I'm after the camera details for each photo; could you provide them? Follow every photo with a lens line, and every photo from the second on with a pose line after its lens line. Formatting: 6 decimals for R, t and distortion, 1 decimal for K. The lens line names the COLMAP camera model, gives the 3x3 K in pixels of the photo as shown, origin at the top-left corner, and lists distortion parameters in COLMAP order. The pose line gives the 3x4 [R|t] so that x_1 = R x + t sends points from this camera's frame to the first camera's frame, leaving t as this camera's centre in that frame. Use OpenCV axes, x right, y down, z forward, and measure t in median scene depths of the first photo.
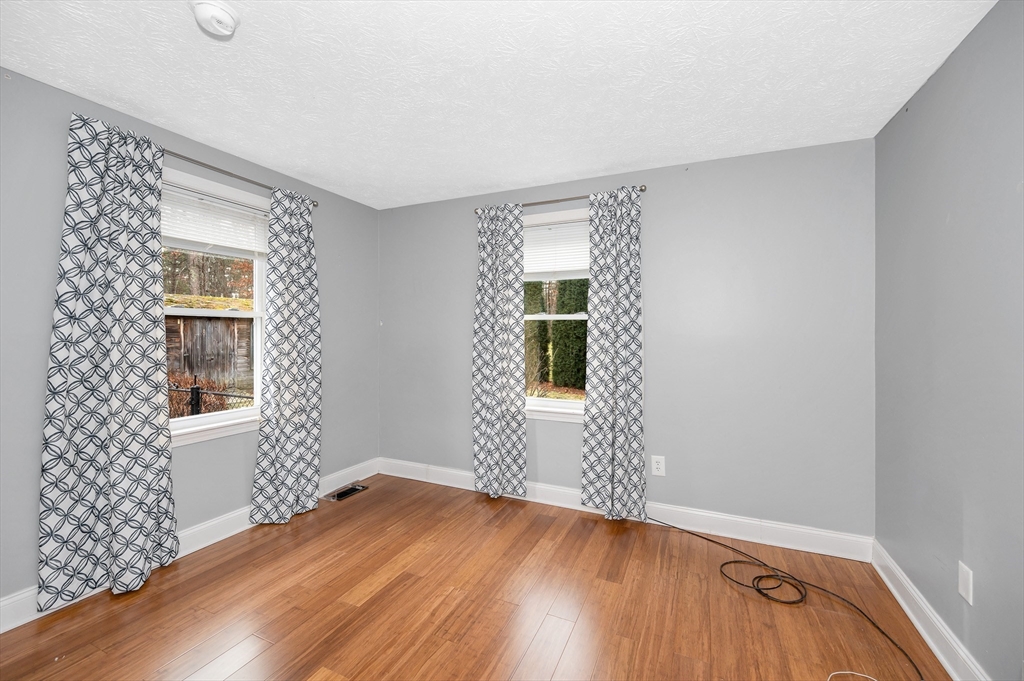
lens RADIAL K [[404.0, 0, 513.8], [0, 404.0, 333.4], [0, 0, 1]] dist [-0.002336, -0.001142]
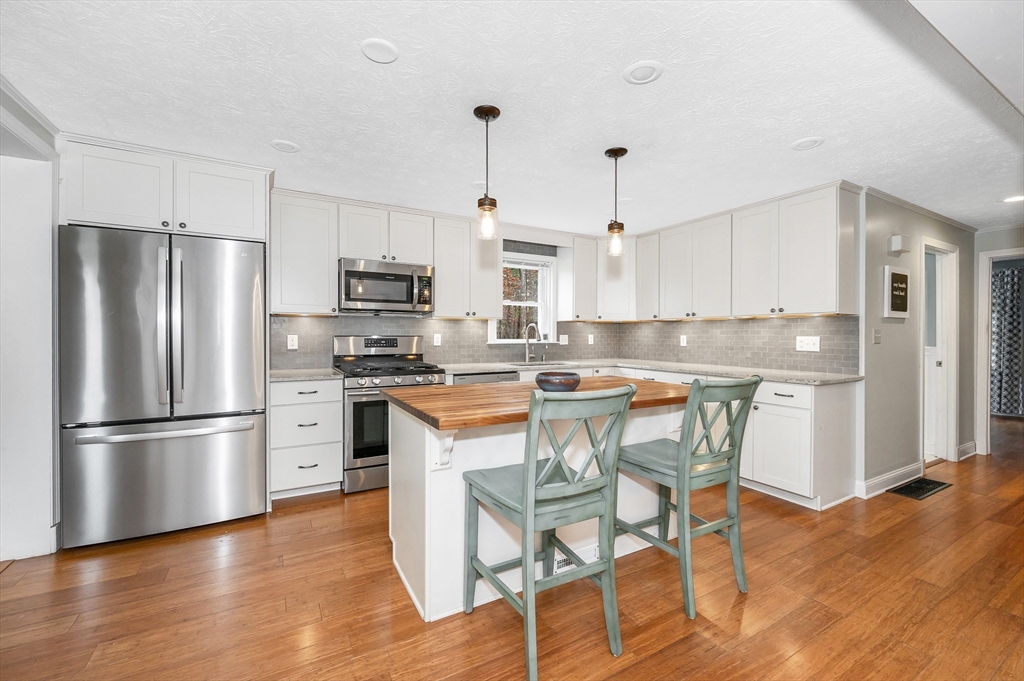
lens RADIAL K [[404.0, 0, 495.7], [0, 404.0, 340.2], [0, 0, 1]] dist [-0.002336, -0.001142]
pose [[0.804907, 0.010860, -0.593302, -0.711858], [-0.011311, 0.999932, 0.002958, 0.067360], [0.593294, 0.004330, 0.804975, -2.532823]]
